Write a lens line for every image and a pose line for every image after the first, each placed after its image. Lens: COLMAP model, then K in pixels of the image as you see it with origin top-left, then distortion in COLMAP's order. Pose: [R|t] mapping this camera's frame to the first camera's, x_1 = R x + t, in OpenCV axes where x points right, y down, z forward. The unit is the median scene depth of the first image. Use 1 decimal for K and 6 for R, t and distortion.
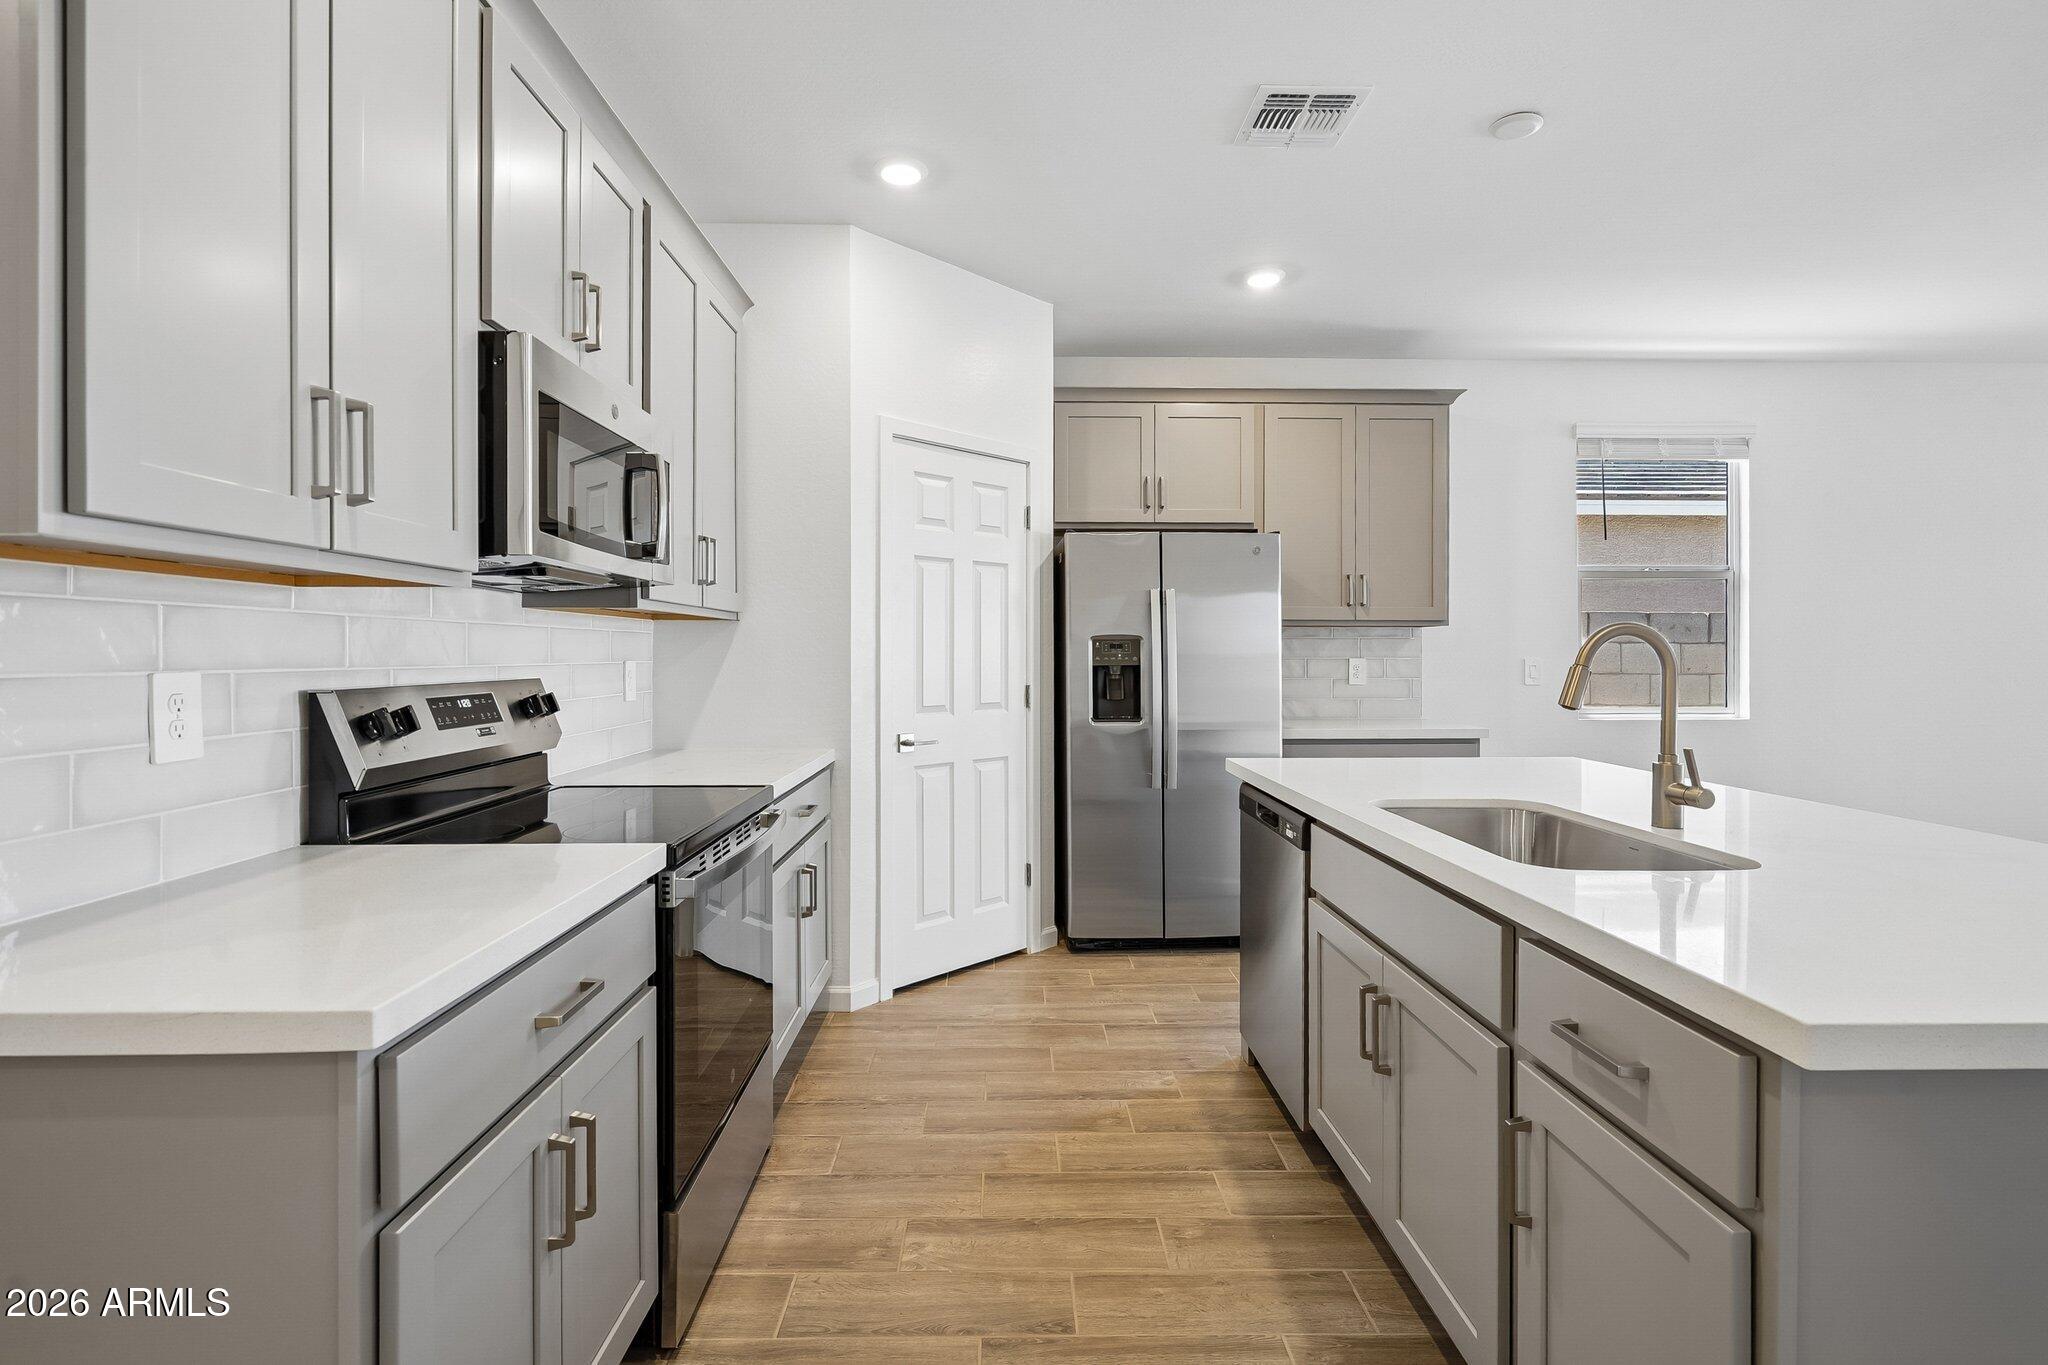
lens RADIAL K [[959.8, 0, 1024.5], [0, 959.8, 653.7], [0, 0, 1]] dist [-0.001452, 0.000032]
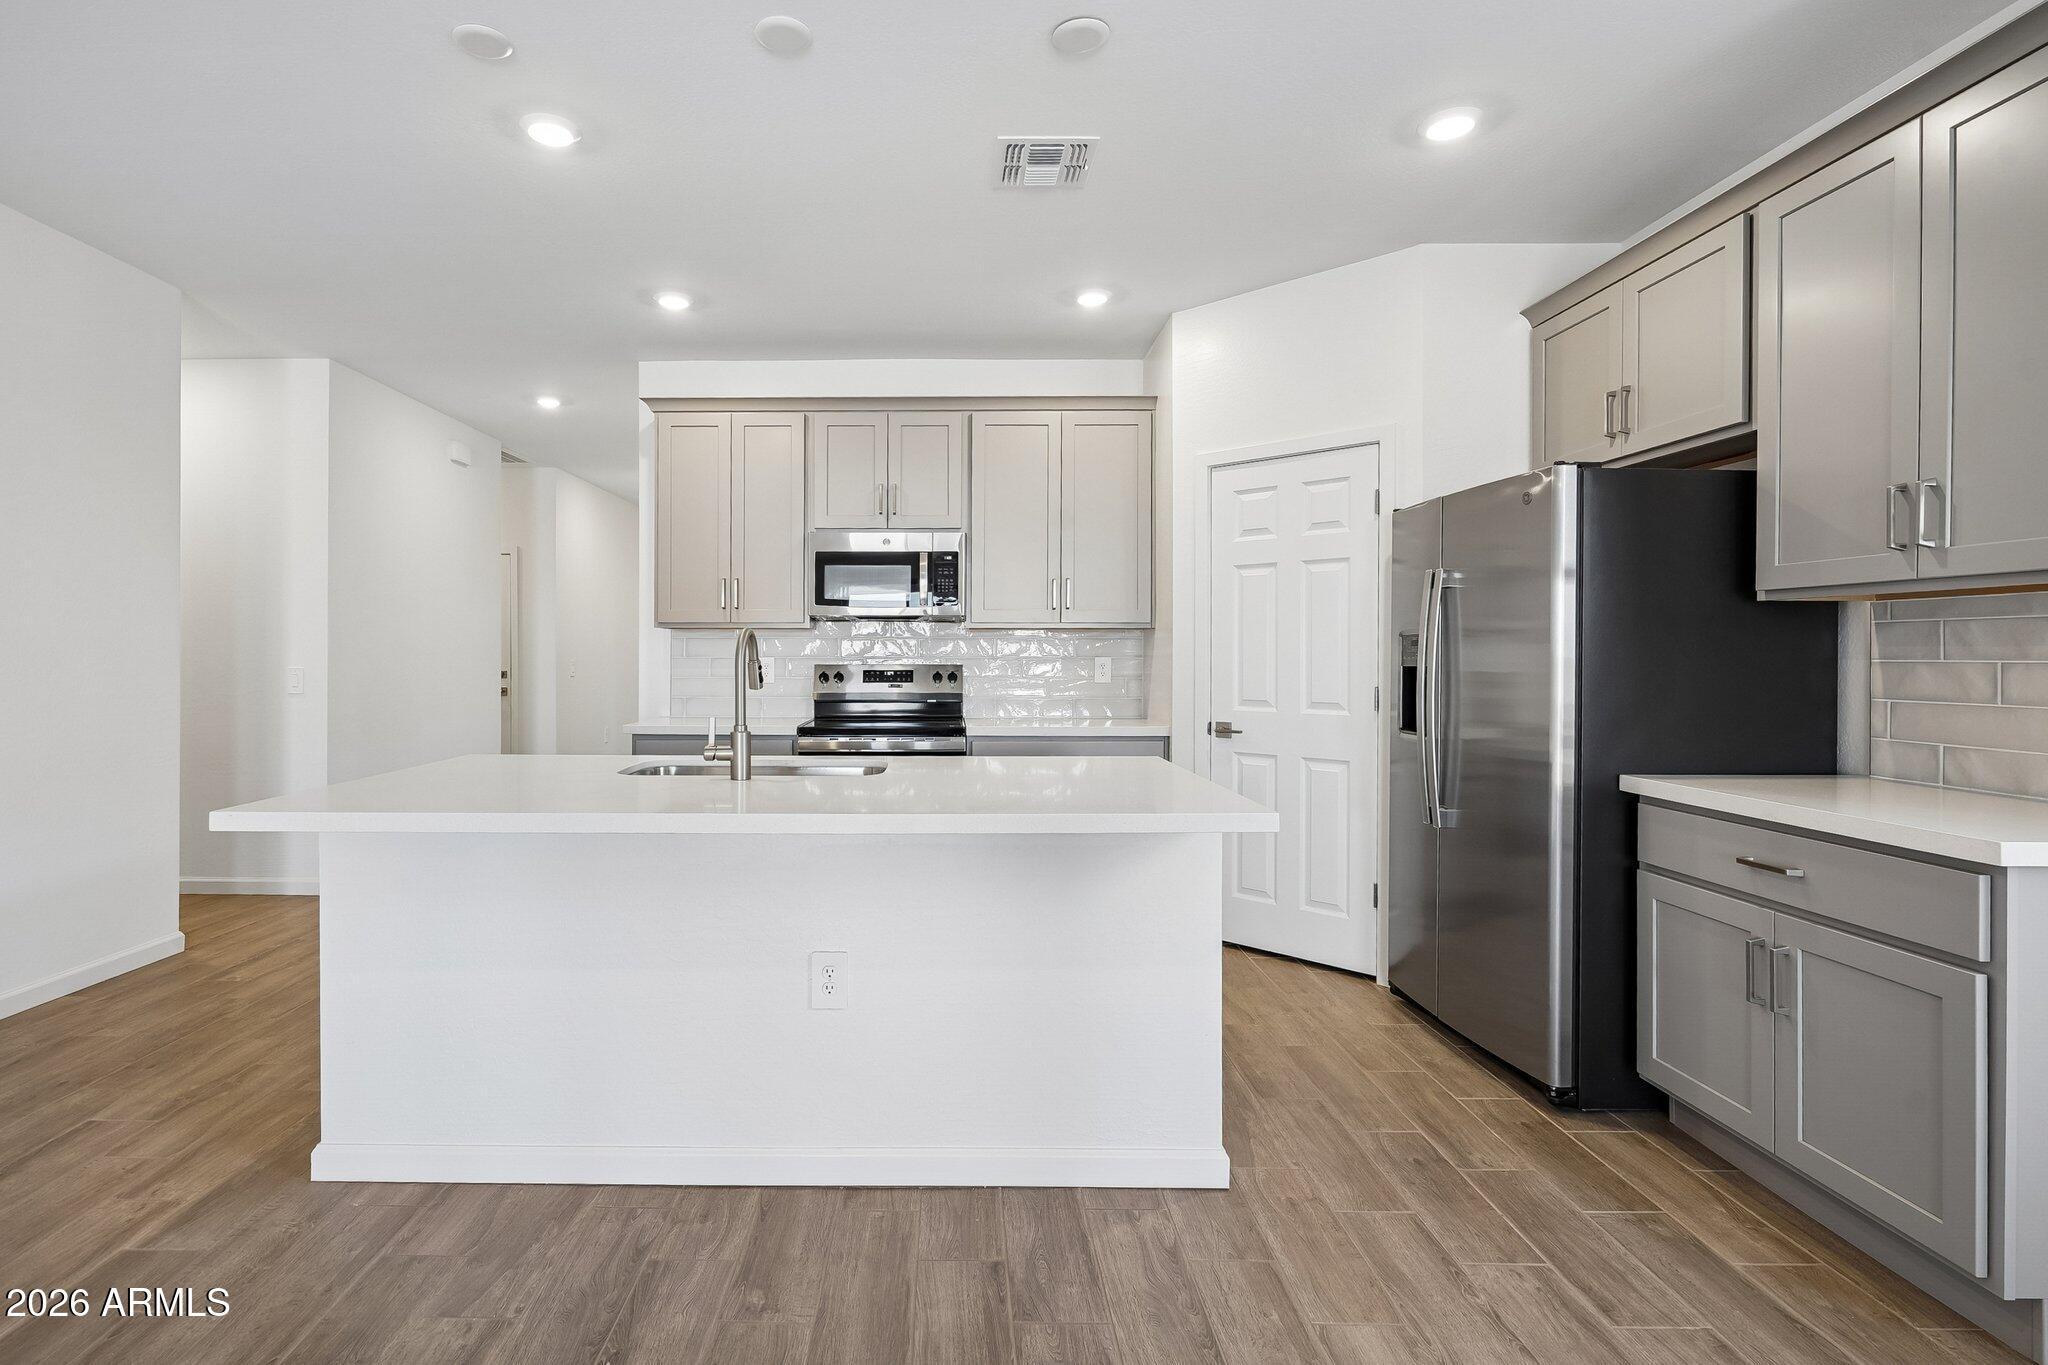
lens RADIAL K [[989.6, 0, 930.8], [0, 989.6, 655.4], [0, 0, 1]] dist [-0.002485, -0.000370]
pose [[-0.033201, 0.000214, -0.999449, 0.958048], [-0.002540, 0.999997, 0.000299, 0.003569], [0.999445, 0.002548, -0.033200, 0.615311]]
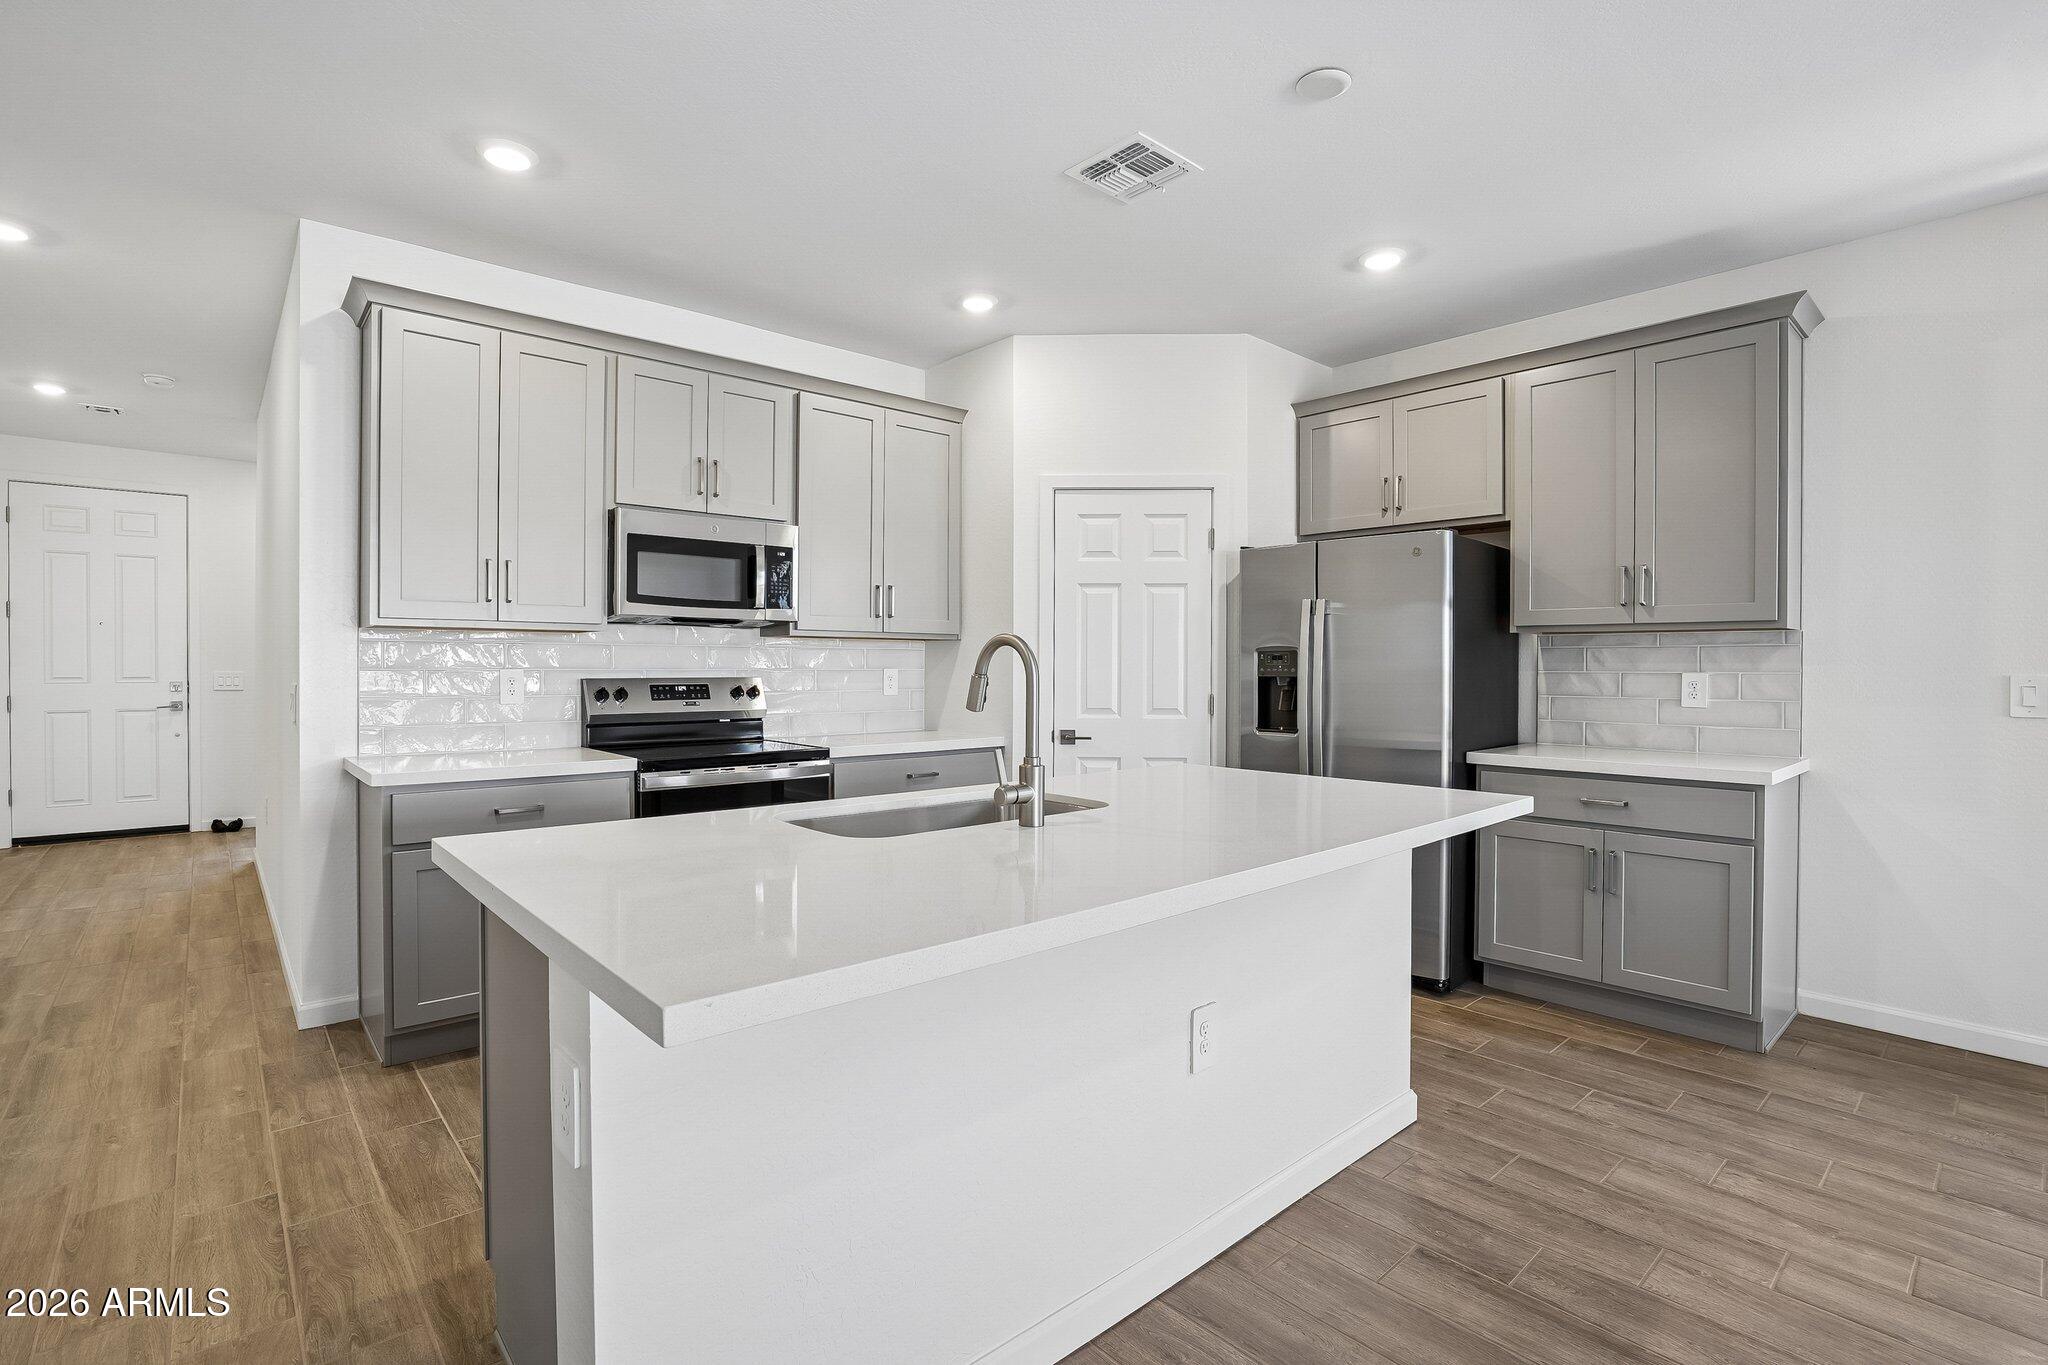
lens RADIAL K [[960.6, 0, 1023.7], [0, 960.6, 669.6], [0, 0, 1]] dist [-0.059664, 0.021293]
pose [[0.654354, 0.004845, -0.756173, 0.685573], [-0.003822, 0.999988, 0.003100, 0.002672], [0.756179, 0.000861, 0.654364, 0.138035]]
